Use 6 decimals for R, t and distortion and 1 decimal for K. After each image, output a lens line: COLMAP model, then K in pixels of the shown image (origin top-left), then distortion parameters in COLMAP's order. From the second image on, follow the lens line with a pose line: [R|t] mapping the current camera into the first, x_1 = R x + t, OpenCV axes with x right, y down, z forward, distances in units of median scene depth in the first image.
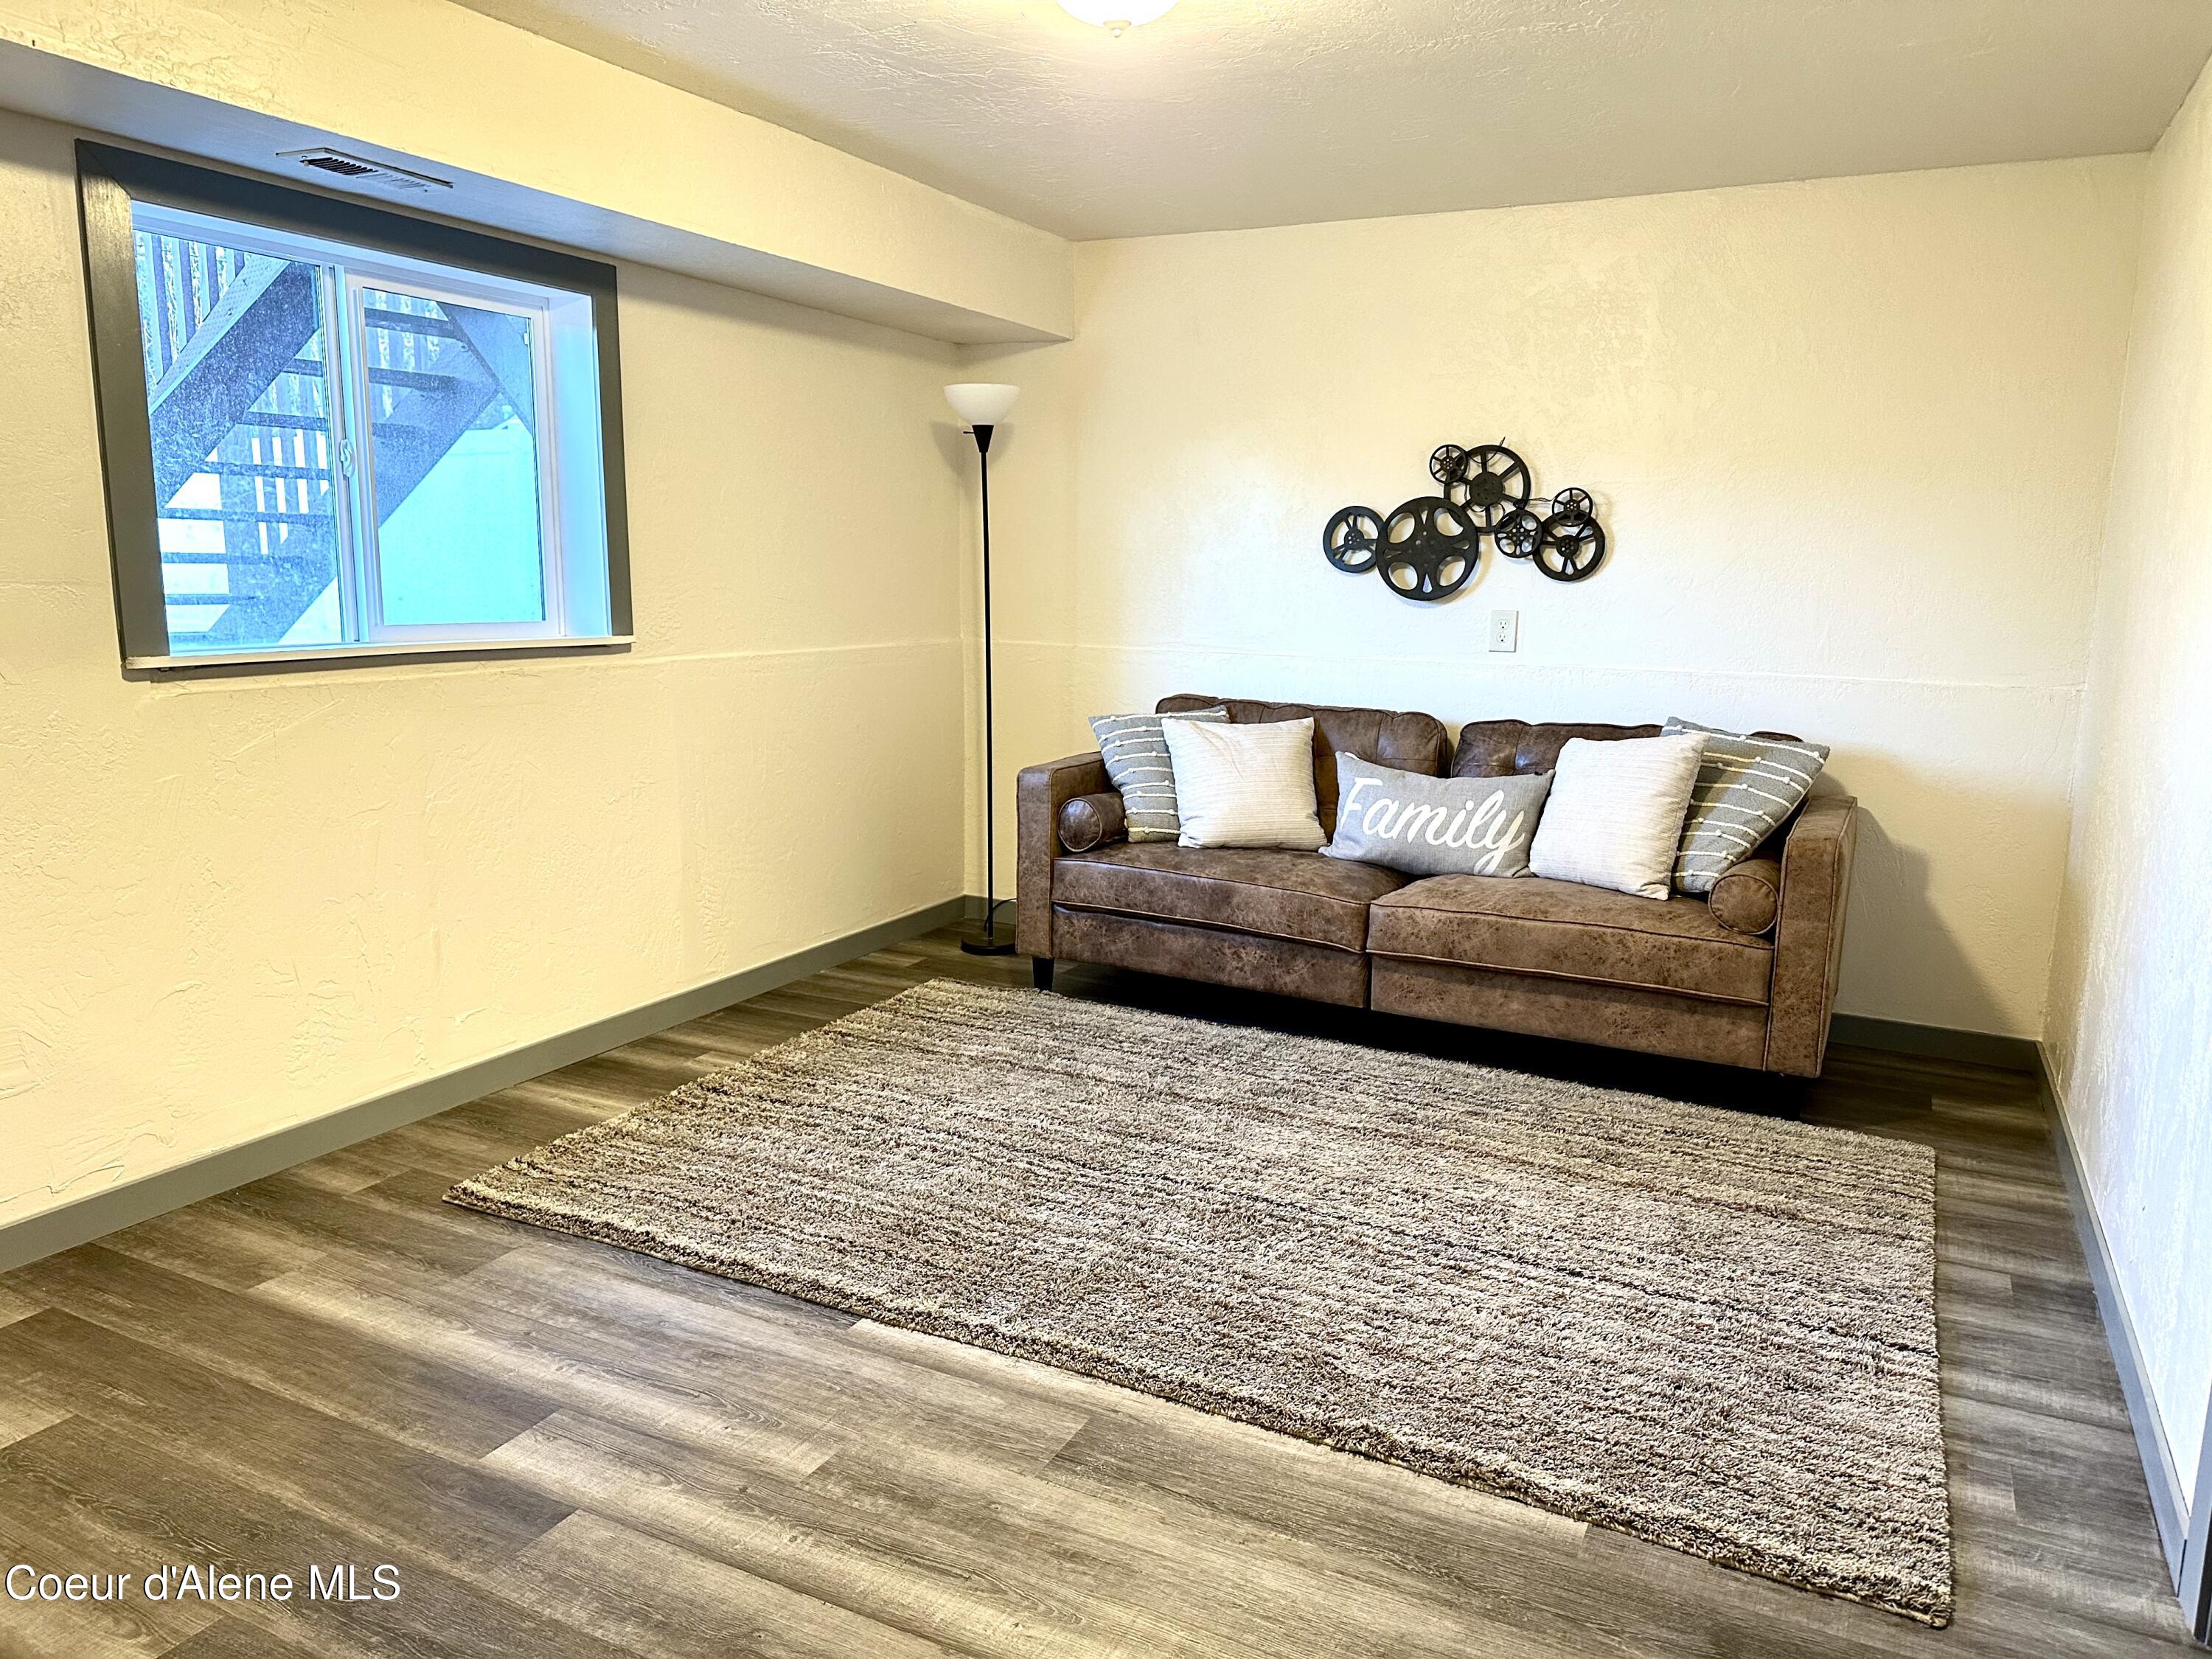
lens RADIAL K [[1553.6, 0, 1106.0], [0, 1553.6, 829.5], [0, 0, 1]] dist [0.147279, -0.180702]
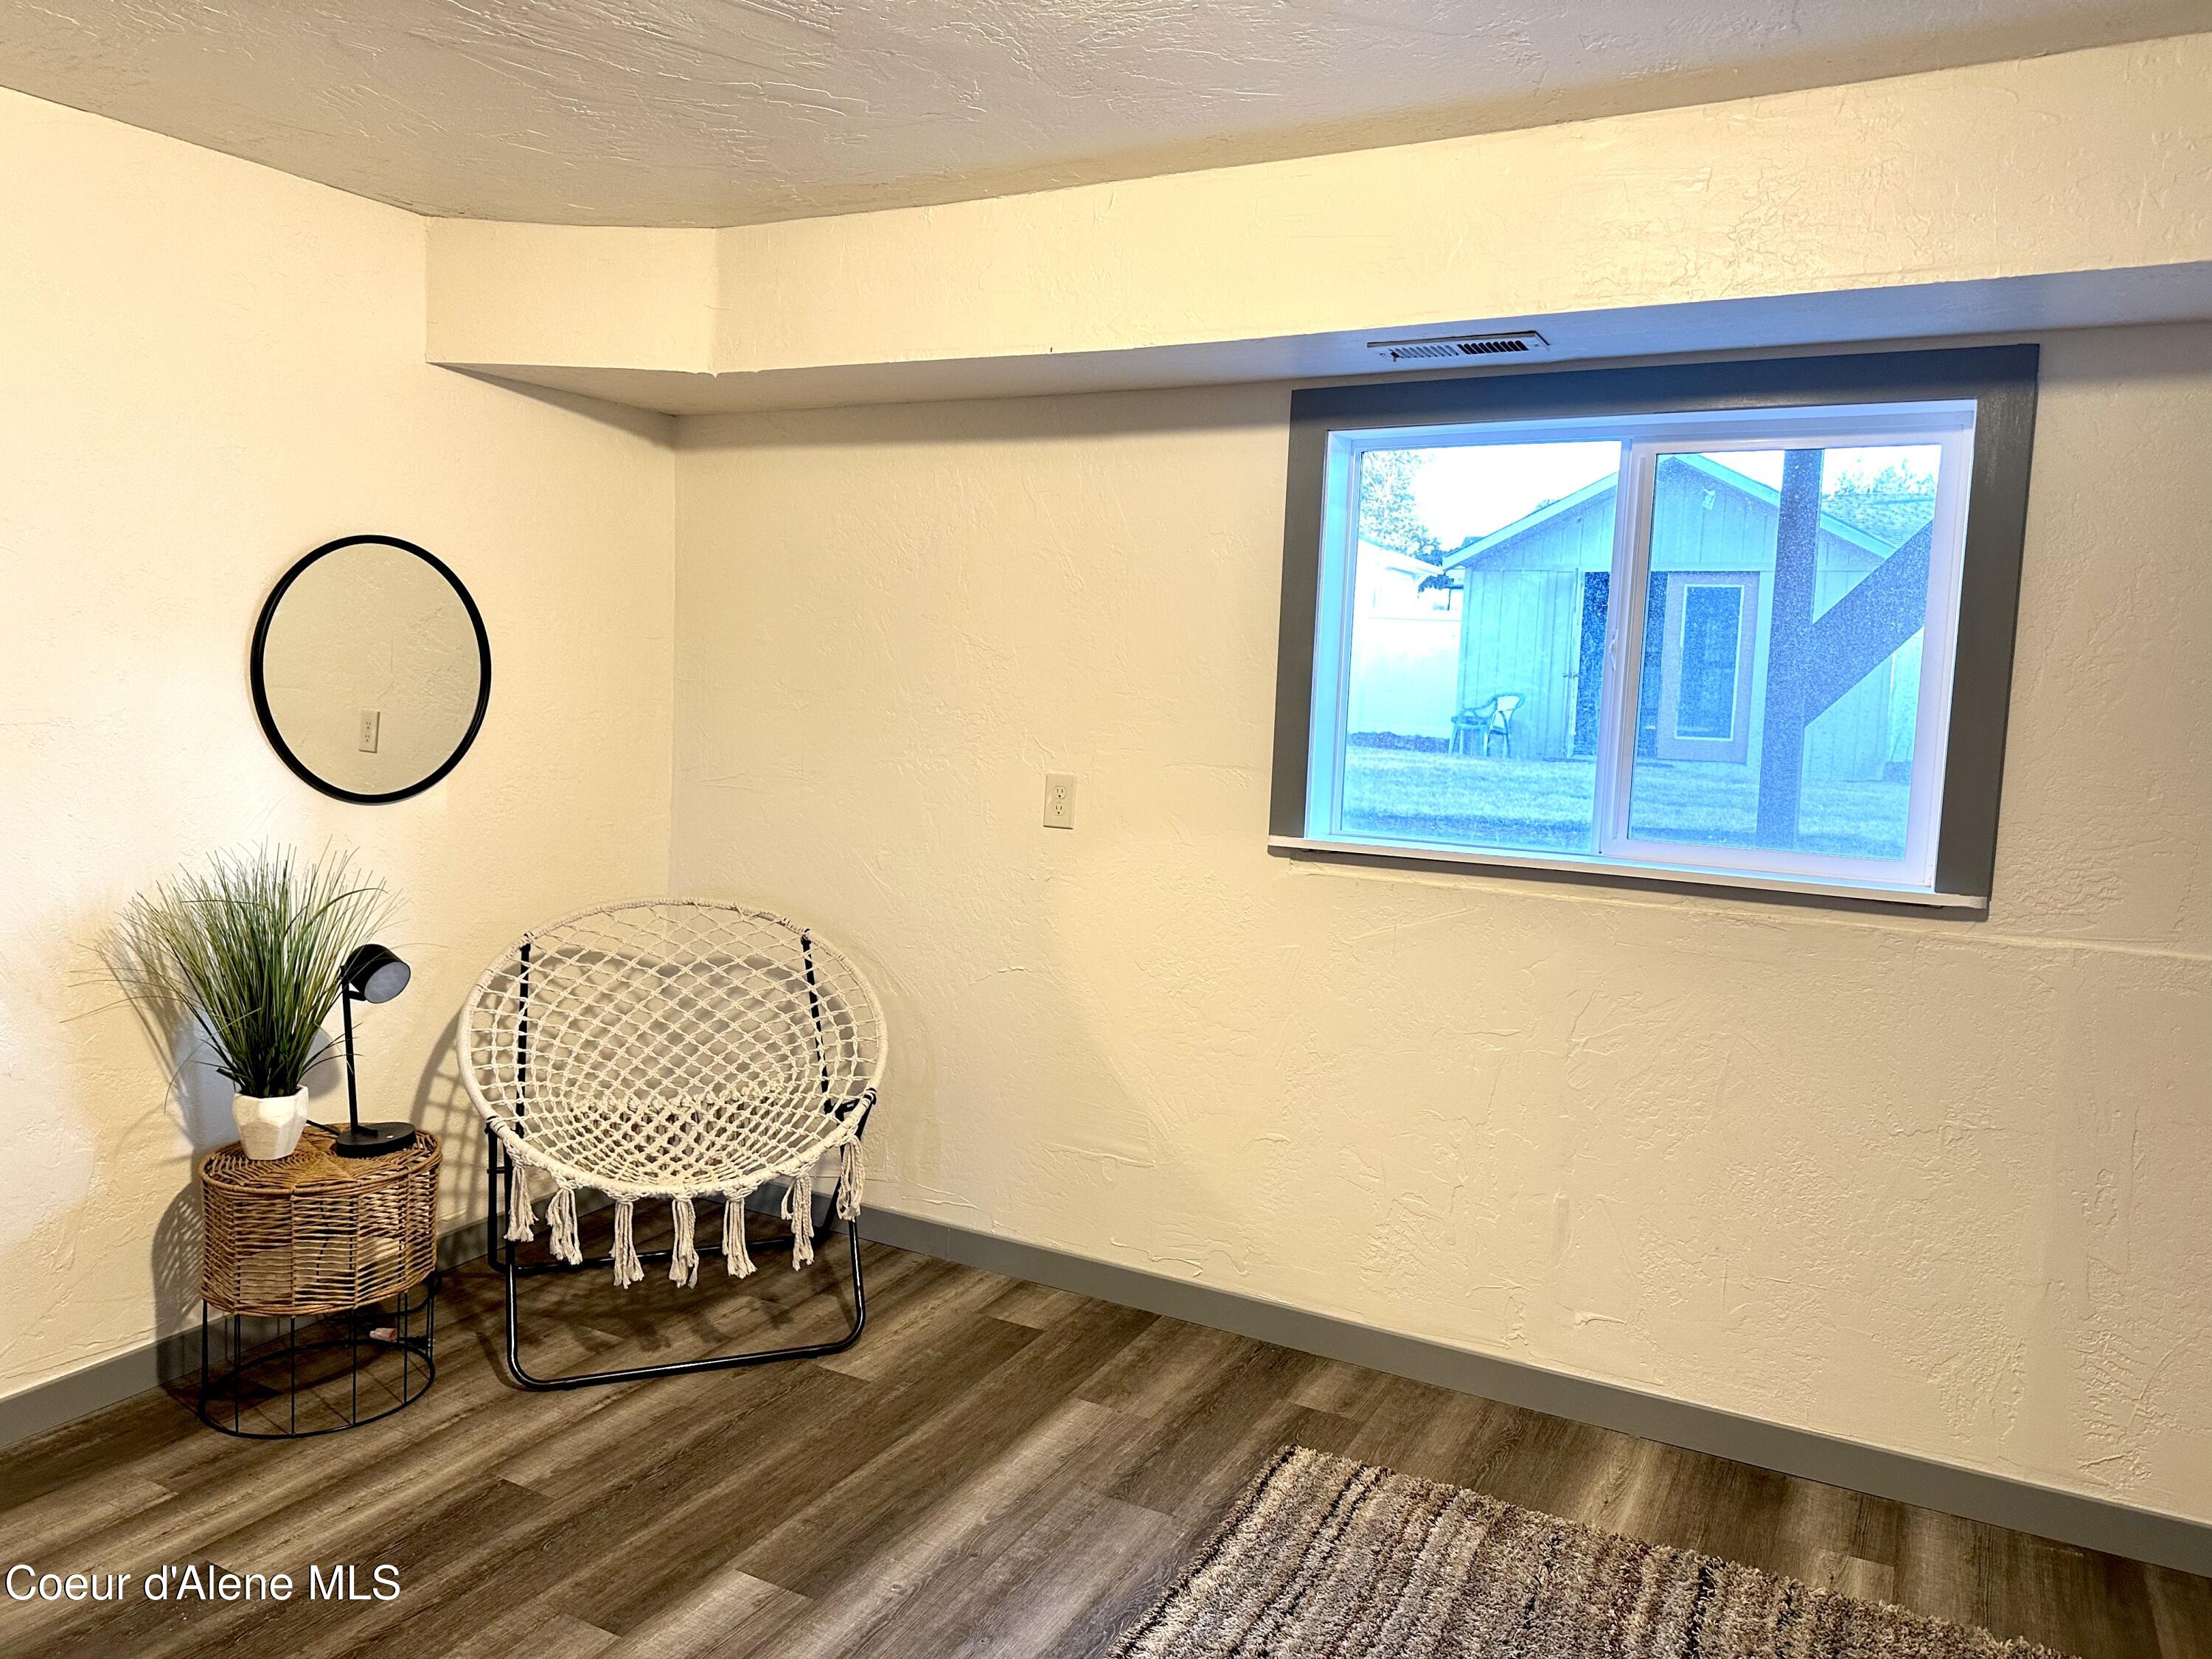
lens RADIAL K [[1555.6, 0, 1127.9], [0, 1555.6, 816.3], [0, 0, 1]] dist [0.082235, -0.114340]
pose [[-0.023721, 0.077326, -0.996724, 0.333483], [-0.201846, 0.976101, 0.080529, -0.129407], [0.979130, 0.203095, -0.007546, 0.618855]]
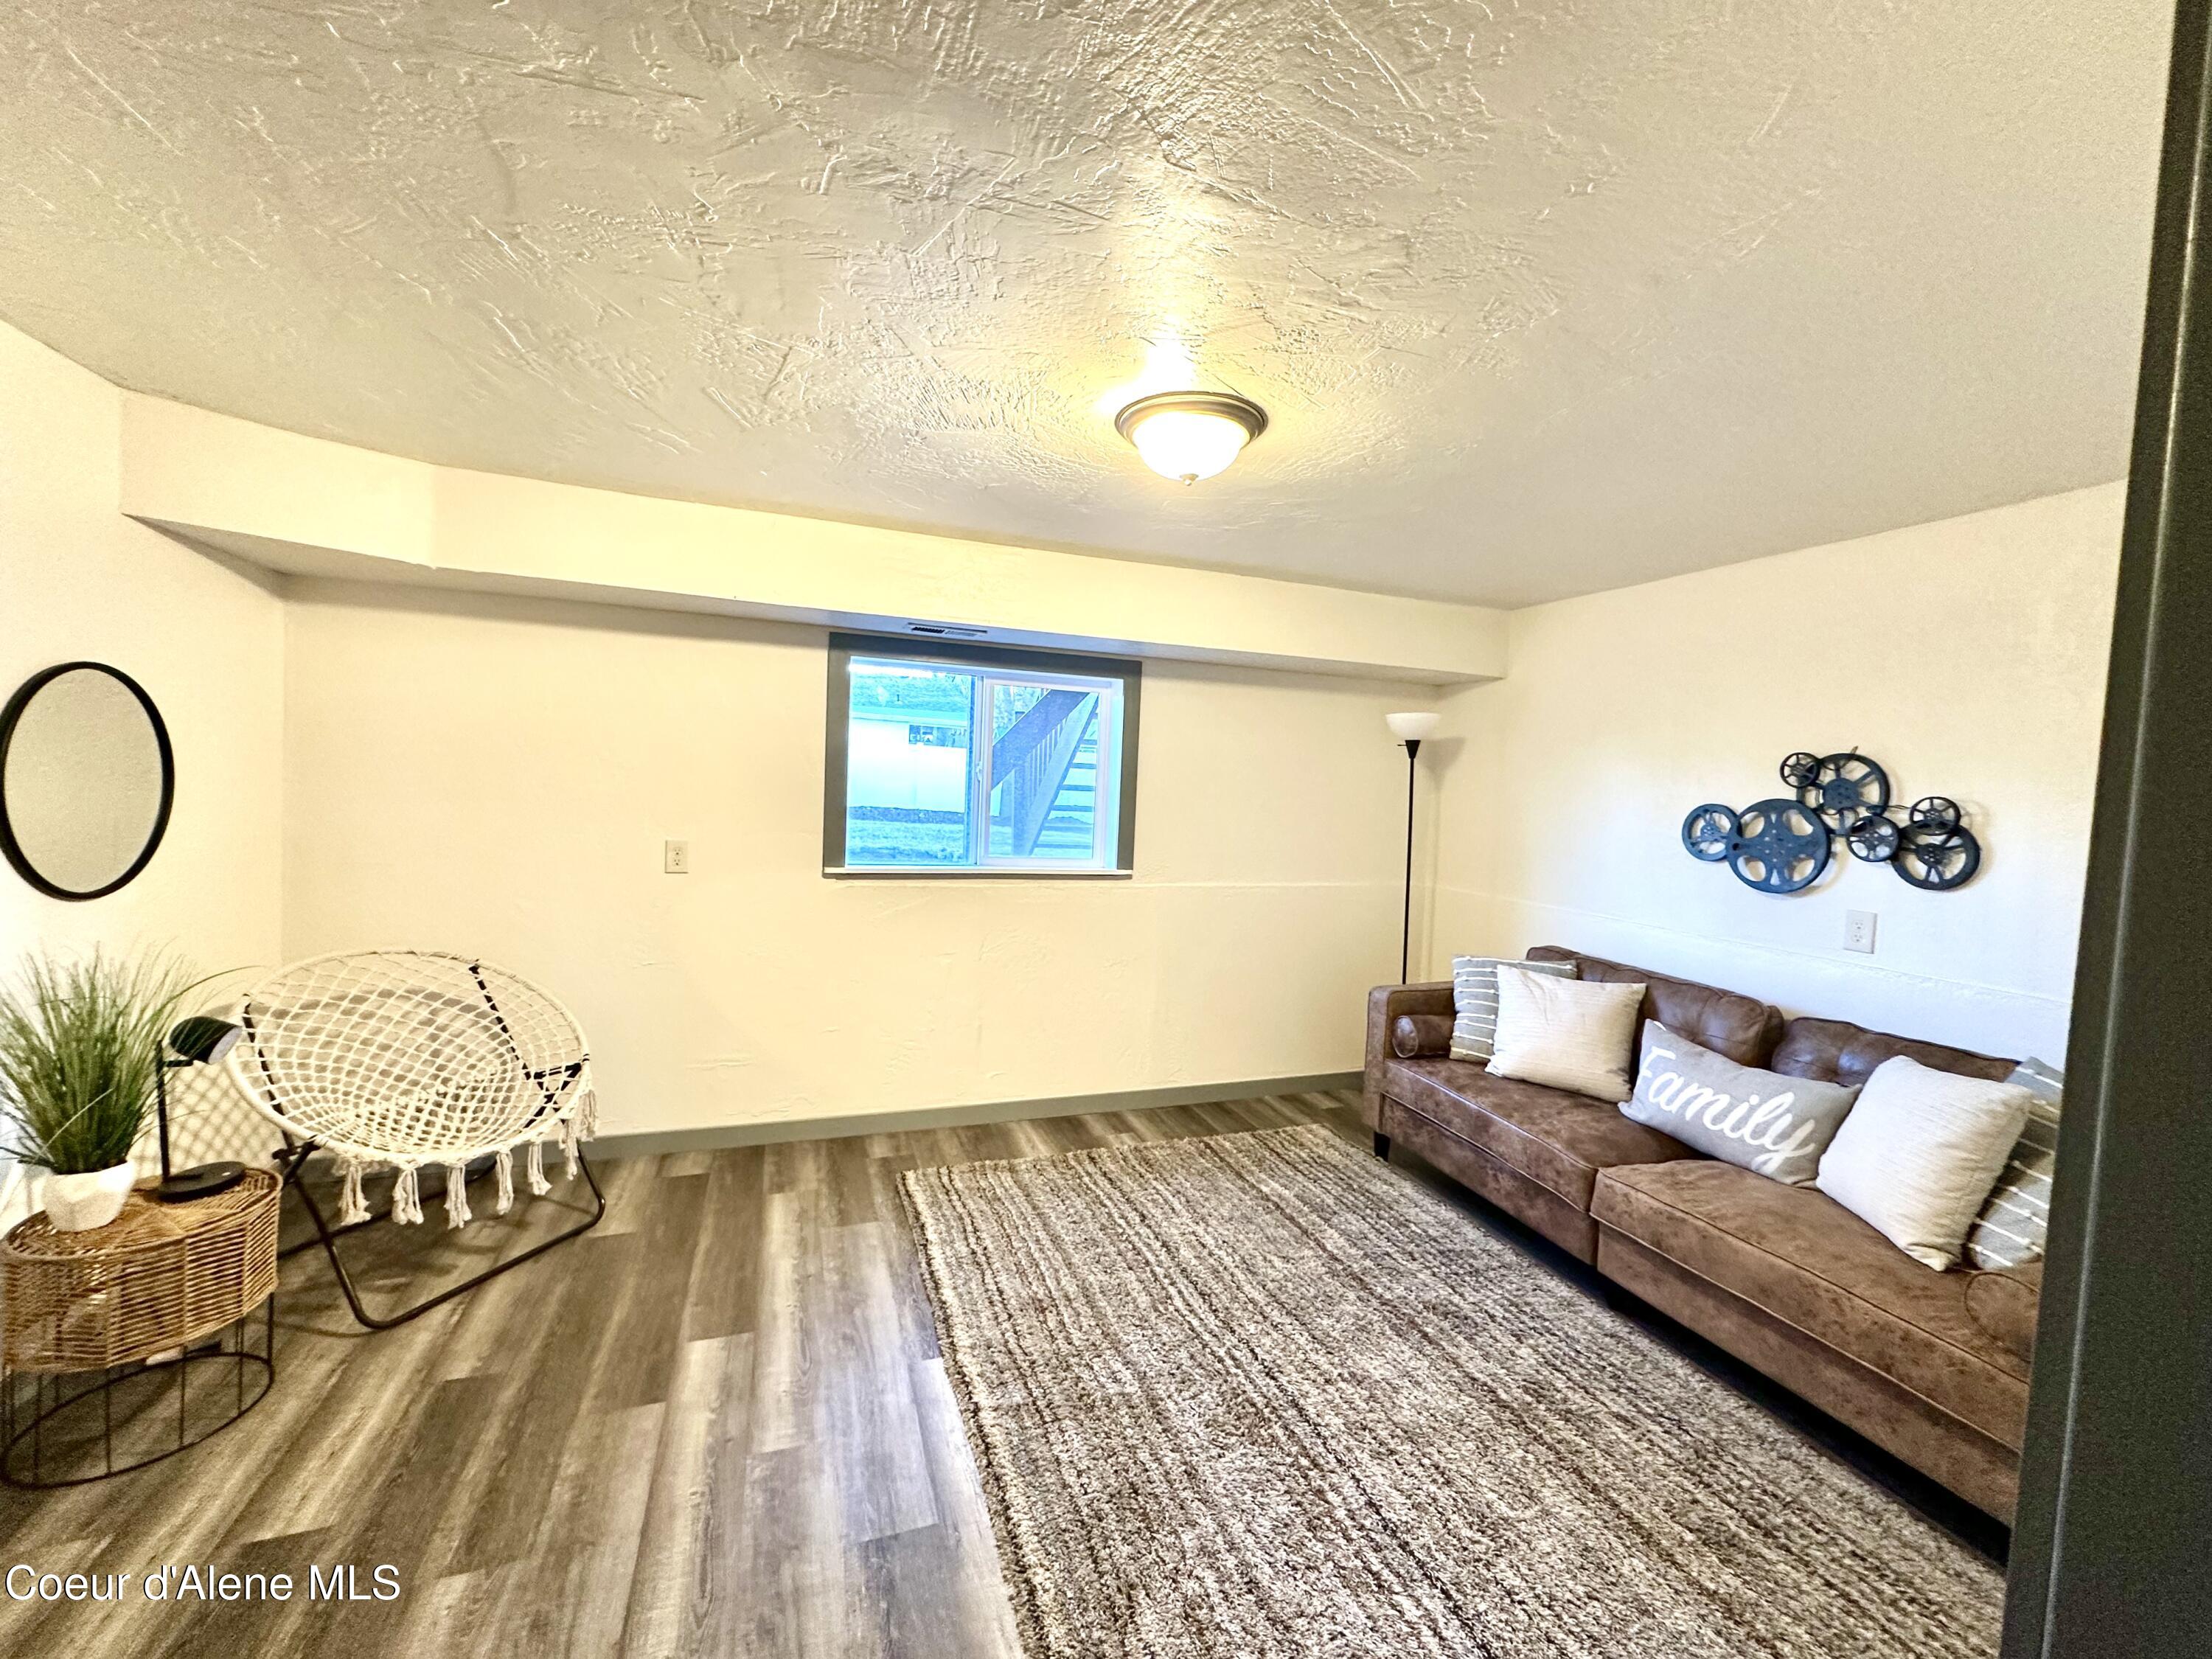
lens RADIAL K [[882.6, 0, 1106.0], [0, 882.6, 829.5], [0, 0, 1]] dist [0.000499, -0.000045]
pose [[0.727428, 0.050682, -0.684310, 0.307957], [-0.145909, 0.985887, -0.082085, -0.079455], [0.670492, 0.159558, 0.724557, 0.272948]]
